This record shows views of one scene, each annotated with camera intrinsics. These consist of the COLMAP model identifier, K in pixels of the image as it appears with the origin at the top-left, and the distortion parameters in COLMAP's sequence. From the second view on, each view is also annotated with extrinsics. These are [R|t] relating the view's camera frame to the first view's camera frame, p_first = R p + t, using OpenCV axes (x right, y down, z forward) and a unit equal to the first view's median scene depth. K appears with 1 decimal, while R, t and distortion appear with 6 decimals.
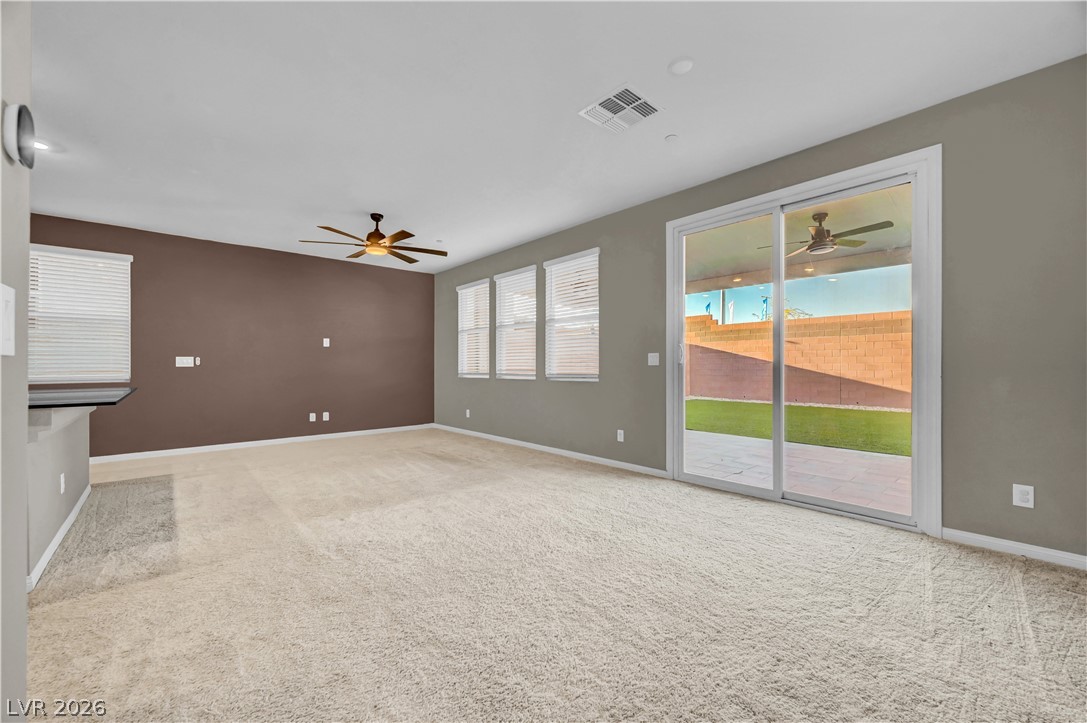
lens RADIAL K [[430.9, 0, 543.4], [0, 430.9, 365.9], [0, 0, 1]] dist [0.000843, 0.000023]
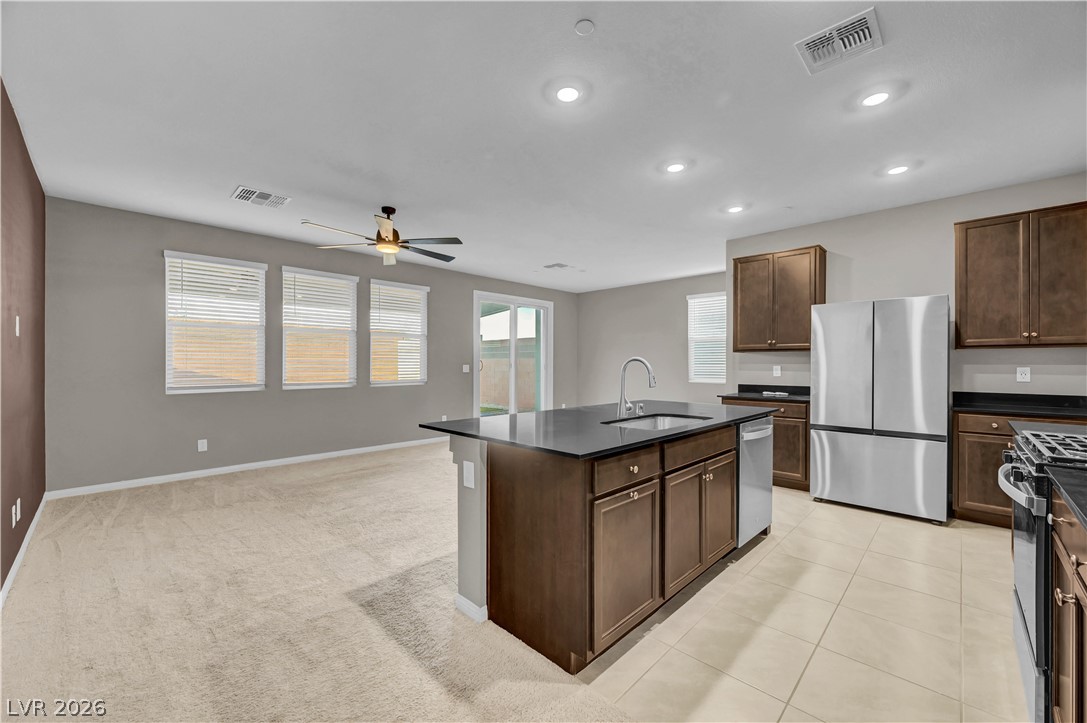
lens RADIAL K [[430.9, 0, 543.4], [0, 430.9, 365.9], [0, 0, 1]] dist [0.000843, 0.000023]
pose [[-0.069297, -0.000808, 0.997596, -1.132743], [-0.002129, 0.999998, 0.000662, -0.022011], [-0.997594, -0.002078, -0.069298, 0.646246]]
